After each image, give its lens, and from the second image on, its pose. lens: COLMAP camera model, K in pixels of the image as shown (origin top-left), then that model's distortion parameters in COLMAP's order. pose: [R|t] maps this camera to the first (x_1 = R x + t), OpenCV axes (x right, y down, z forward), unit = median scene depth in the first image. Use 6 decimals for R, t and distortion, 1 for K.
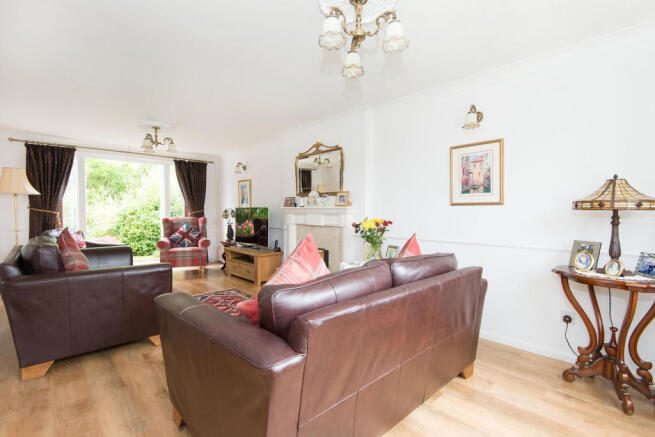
lens RADIAL K [[307.5, 0, 327.4], [0, 307.5, 209.0], [0, 0, 1]] dist [-0.001727, -0.000185]
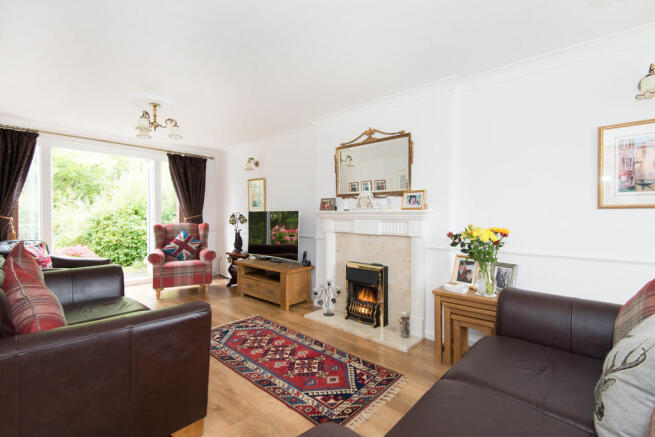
lens RADIAL K [[297.5, 0, 326.1], [0, 297.5, 209.9], [0, 0, 1]] dist [0.002516, -0.000120]
pose [[0.996541, 0.001840, 0.083087, -0.163945], [-0.000778, 0.999918, -0.012809, 0.001174], [-0.083103, 0.012700, 0.996460, 0.199488]]
